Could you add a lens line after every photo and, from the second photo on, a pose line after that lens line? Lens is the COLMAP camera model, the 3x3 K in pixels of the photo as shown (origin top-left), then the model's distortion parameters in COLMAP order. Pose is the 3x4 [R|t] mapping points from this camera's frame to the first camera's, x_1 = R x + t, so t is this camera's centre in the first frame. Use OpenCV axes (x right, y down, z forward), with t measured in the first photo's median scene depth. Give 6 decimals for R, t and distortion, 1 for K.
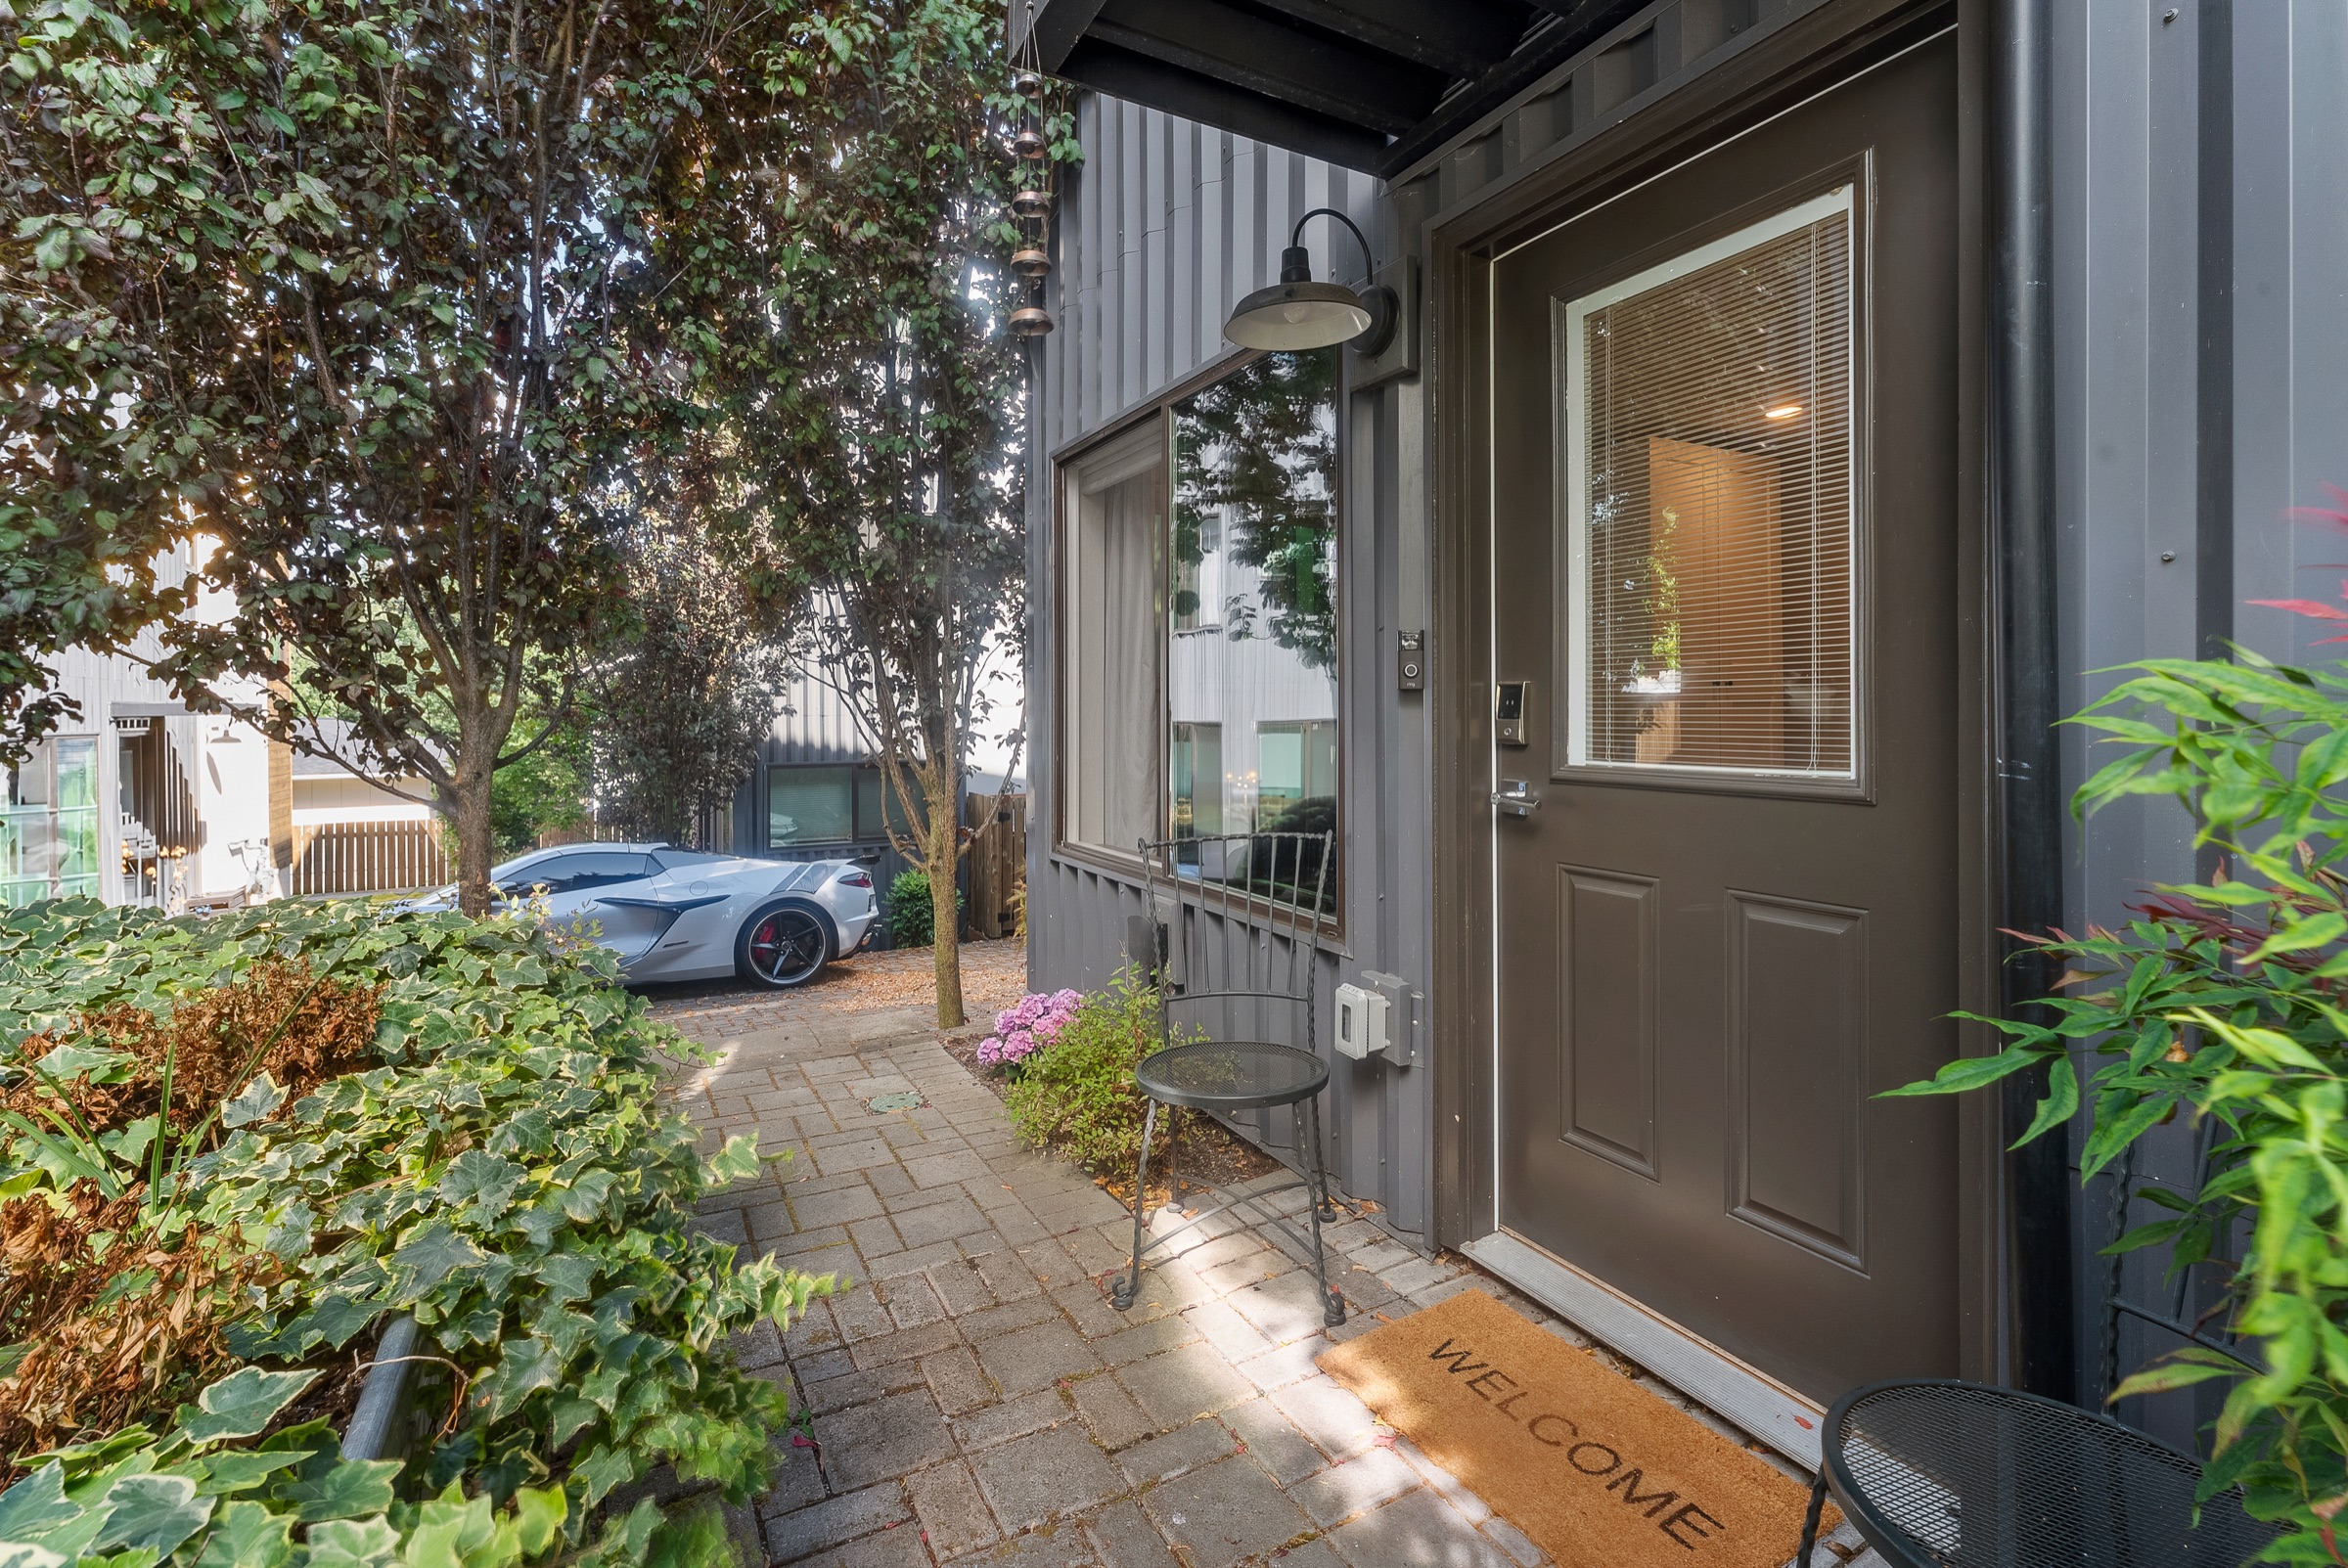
lens RADIAL K [[1023.5, 0, 1152.8], [0, 1023.5, 713.0], [0, 0, 1]] dist [-0.002873, 0.000132]
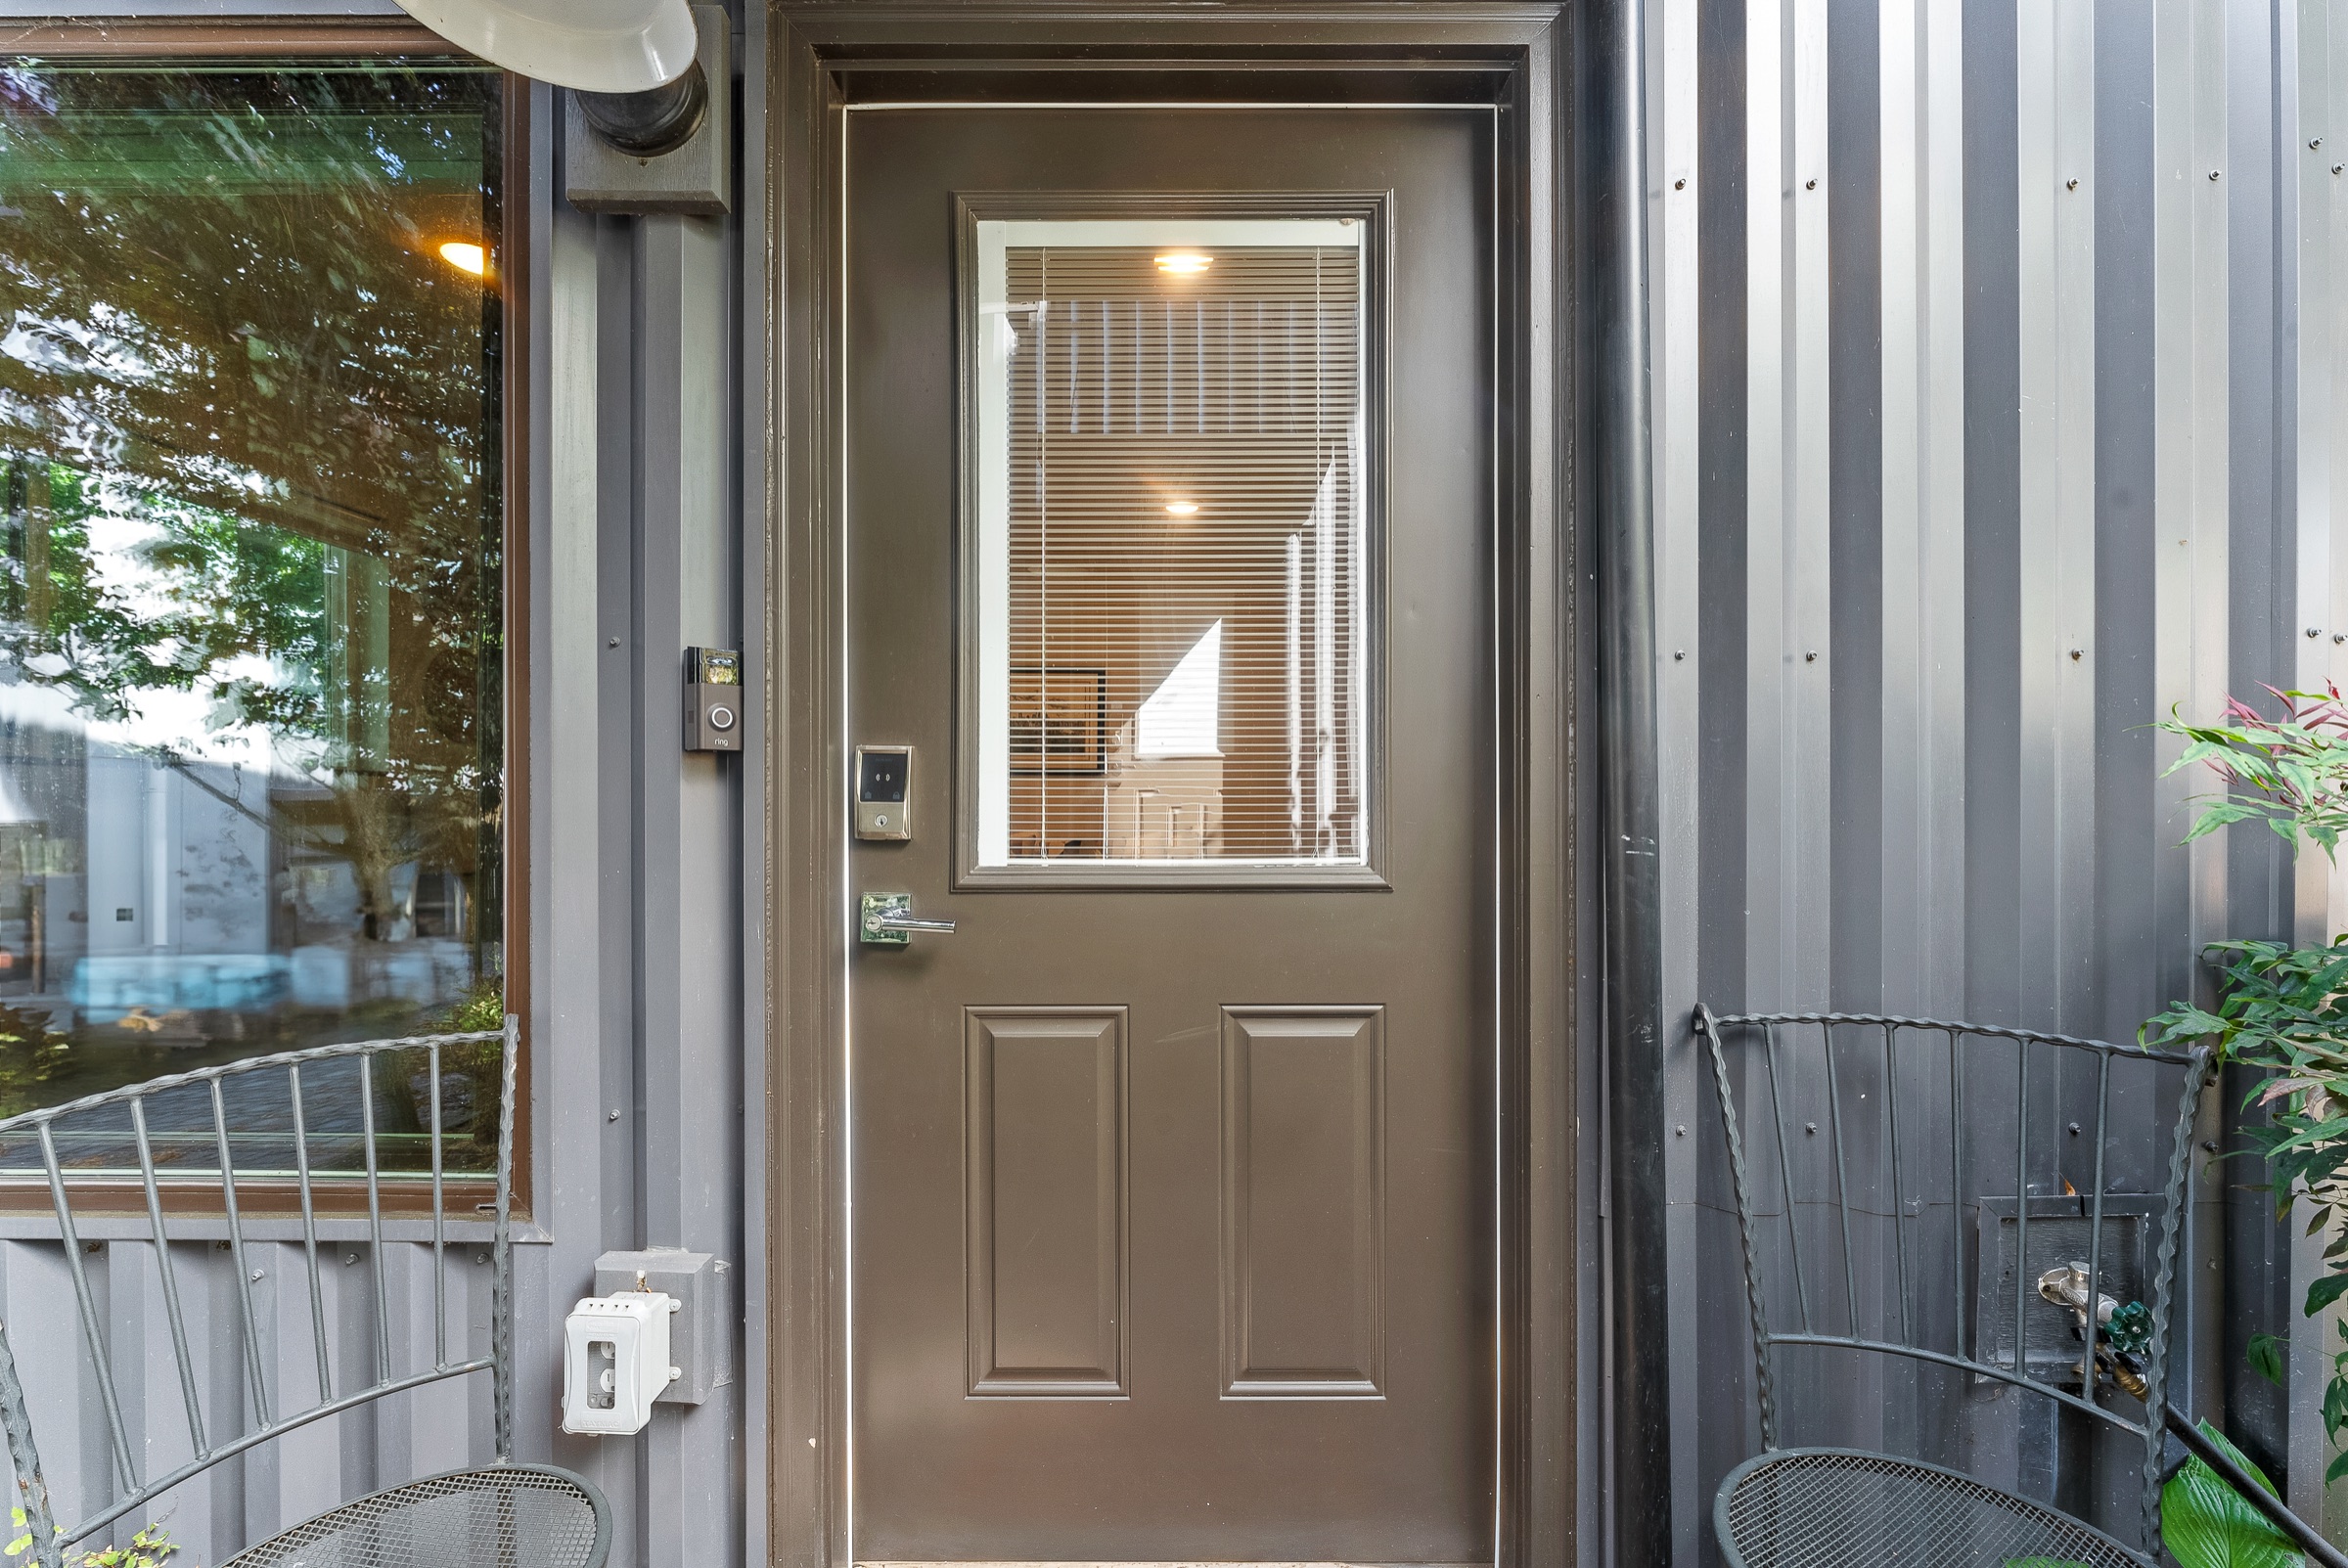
lens RADIAL K [[1160.1, 0, 1174.2], [0, 1160.1, 798.5], [0, 0, 1]] dist [0.002246, -0.000432]
pose [[0.472932, 0.004404, 0.881088, -0.240442], [0.000058, 0.999987, -0.005030, 0.007308], [-0.881099, 0.002430, 0.472925, 0.494294]]
